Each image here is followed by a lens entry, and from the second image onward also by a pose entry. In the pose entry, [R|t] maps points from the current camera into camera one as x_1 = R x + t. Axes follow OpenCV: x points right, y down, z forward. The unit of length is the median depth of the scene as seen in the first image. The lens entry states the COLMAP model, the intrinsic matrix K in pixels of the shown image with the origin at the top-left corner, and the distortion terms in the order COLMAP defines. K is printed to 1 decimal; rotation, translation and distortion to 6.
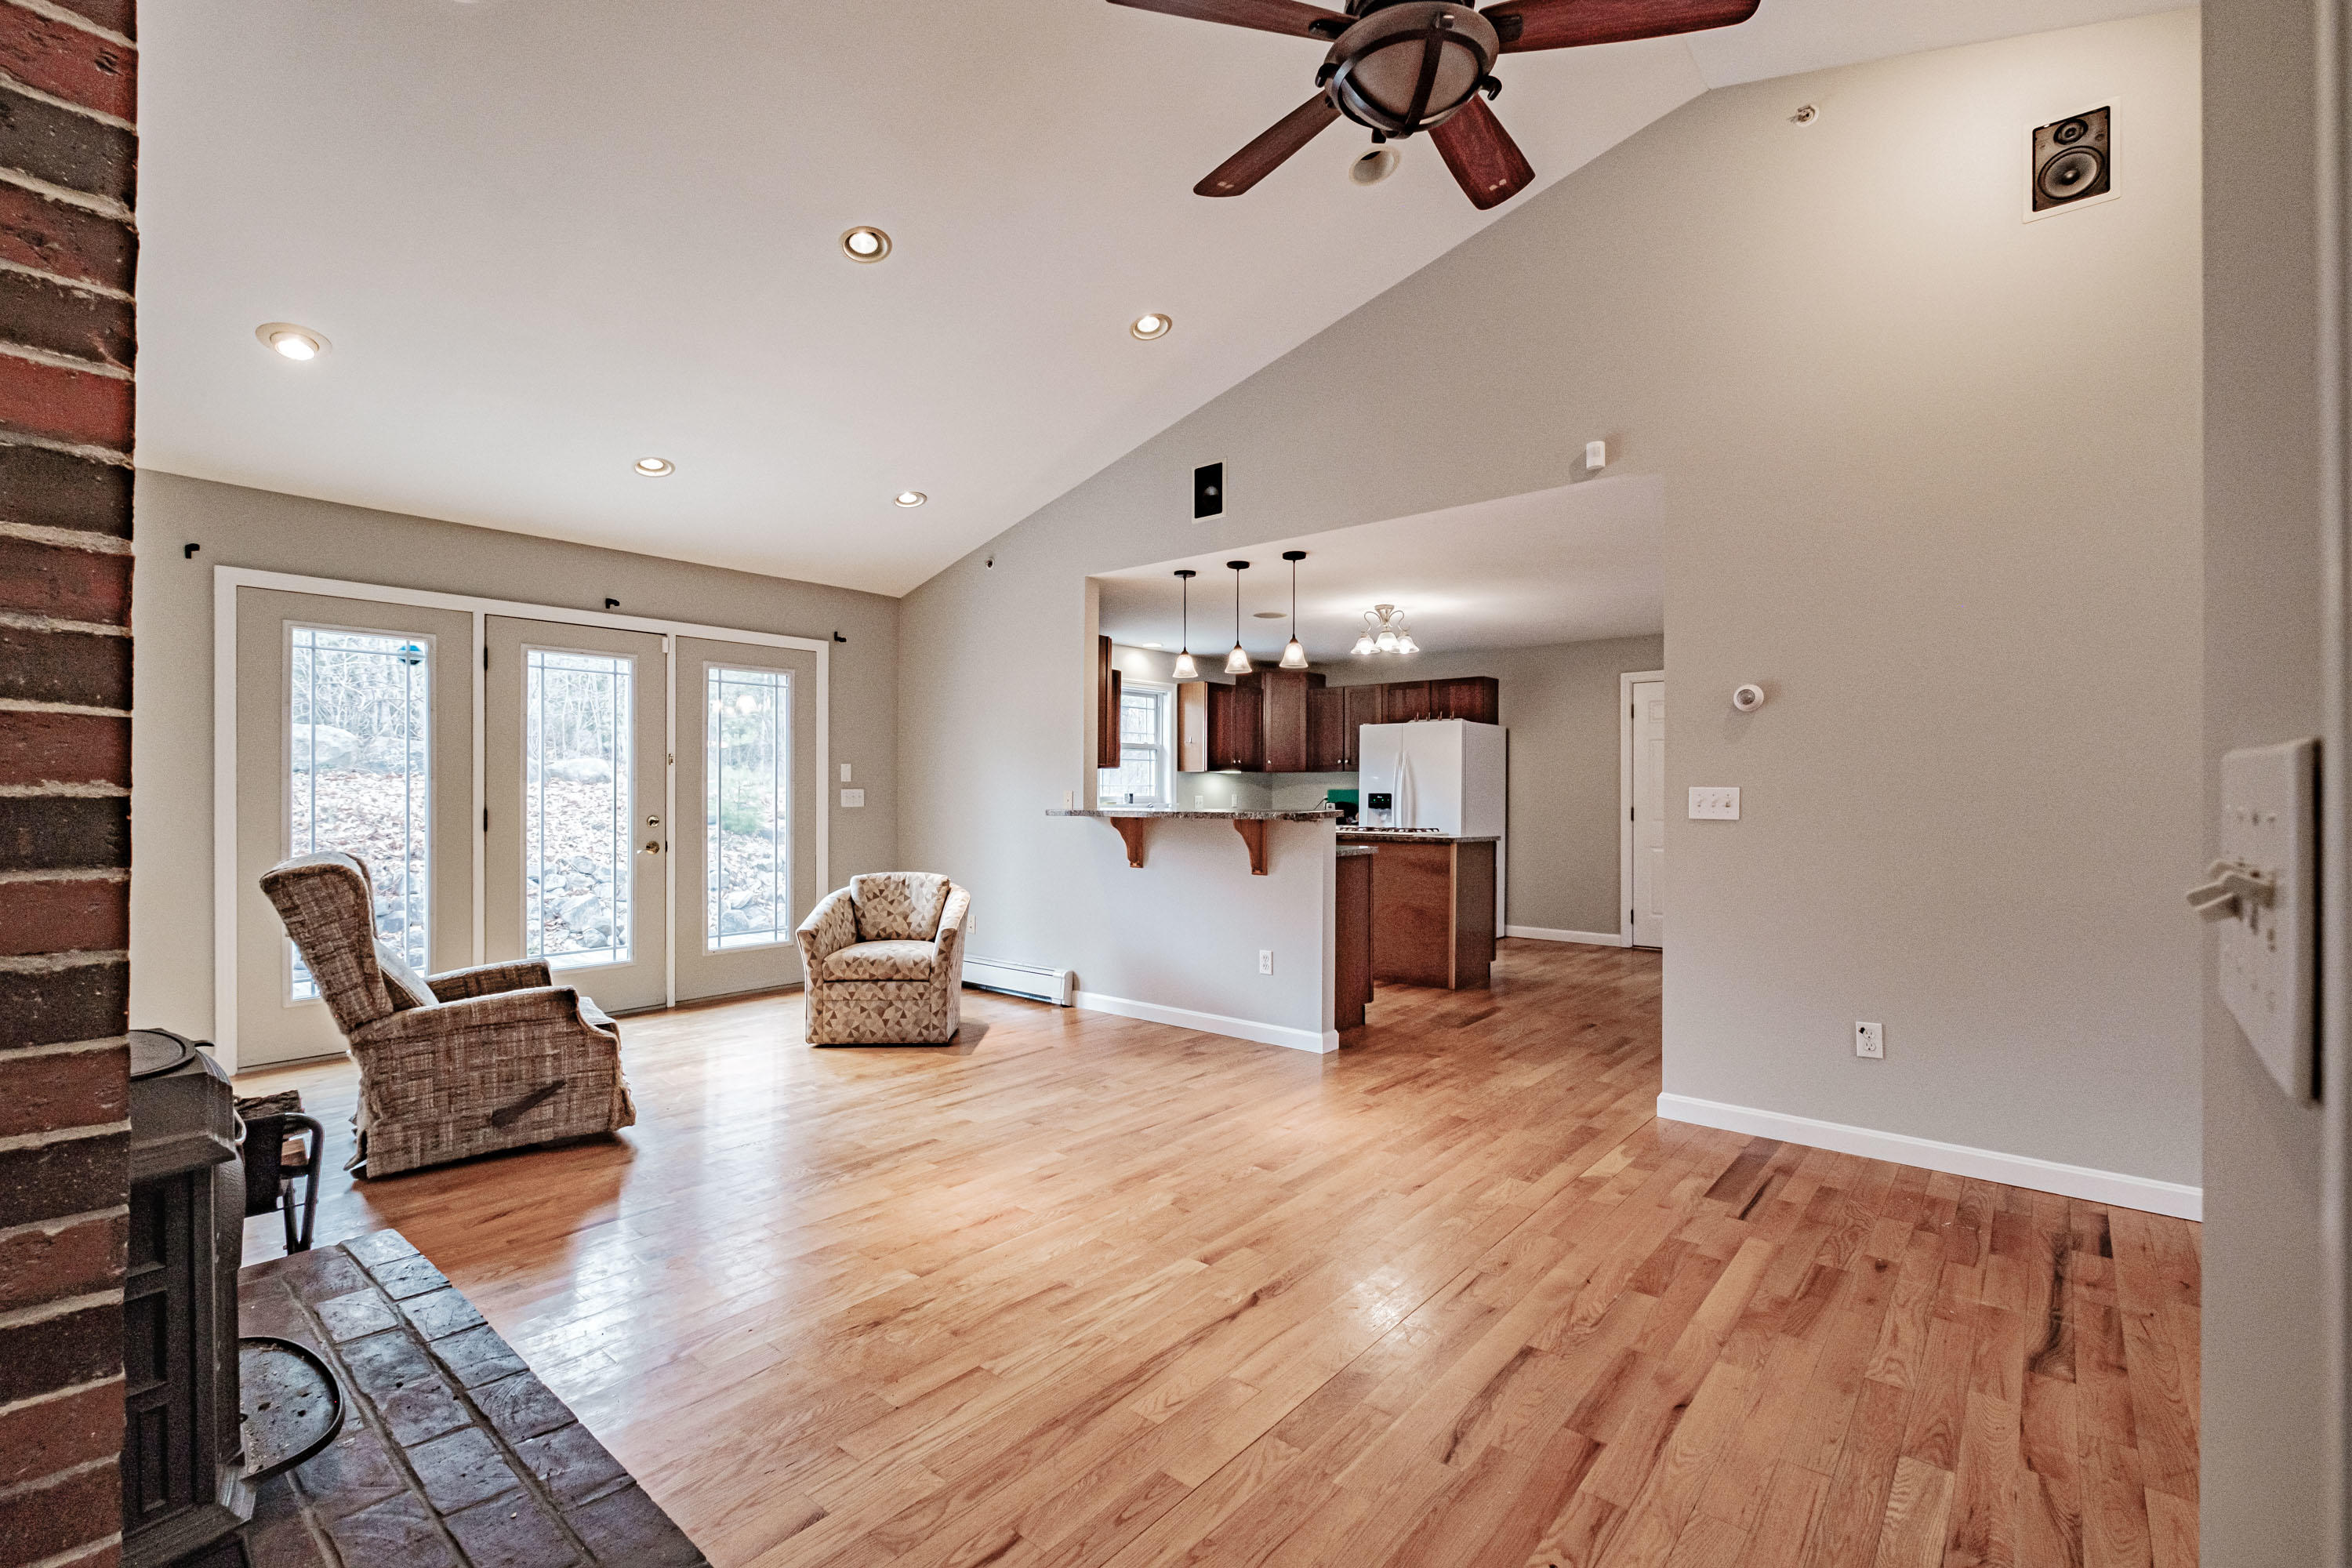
lens RADIAL K [[1045.4, 0, 1176.0], [0, 1045.4, 784.0], [0, 0, 1]] dist [0.000458, 0.000004]
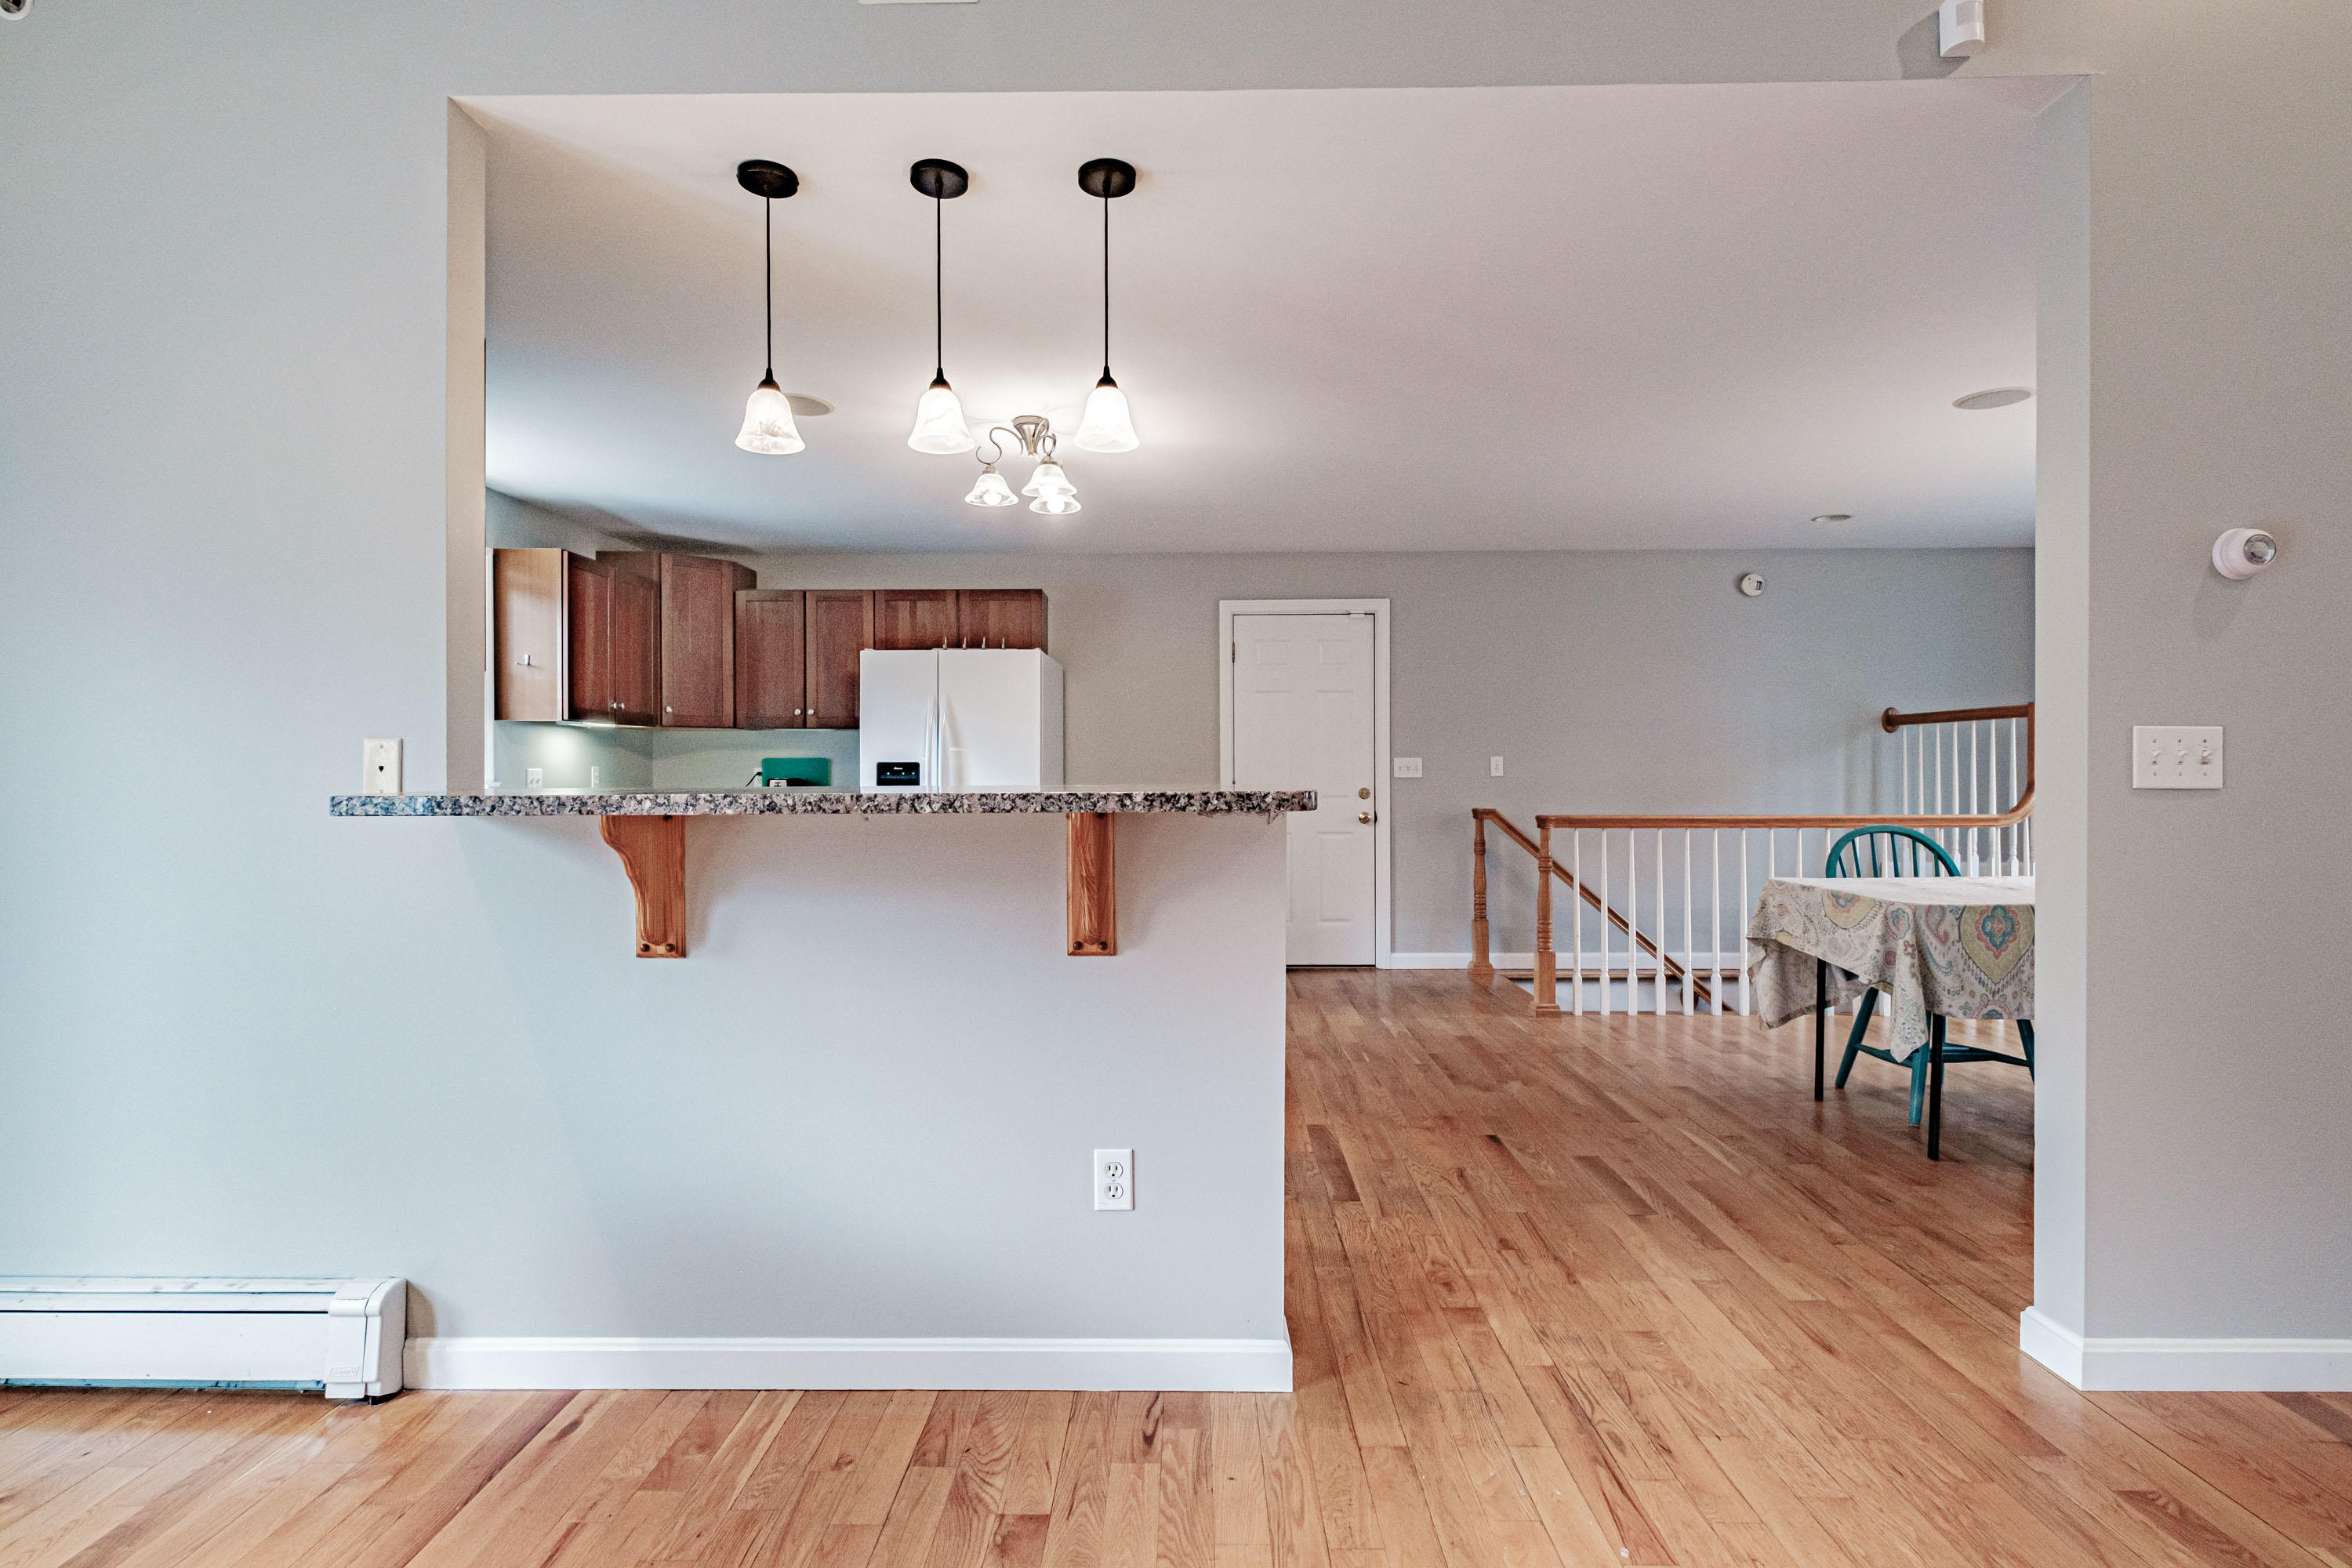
lens RADIAL K [[1099.1, 0, 1176.0], [0, 1099.1, 784.0], [0, 0, 1]] dist [0.008232, -0.000335]
pose [[0.771254, -0.012067, 0.636413, -0.132628], [-0.000537, 0.999808, 0.019608, 0.012809], [-0.636527, -0.015465, 0.771099, 0.575104]]
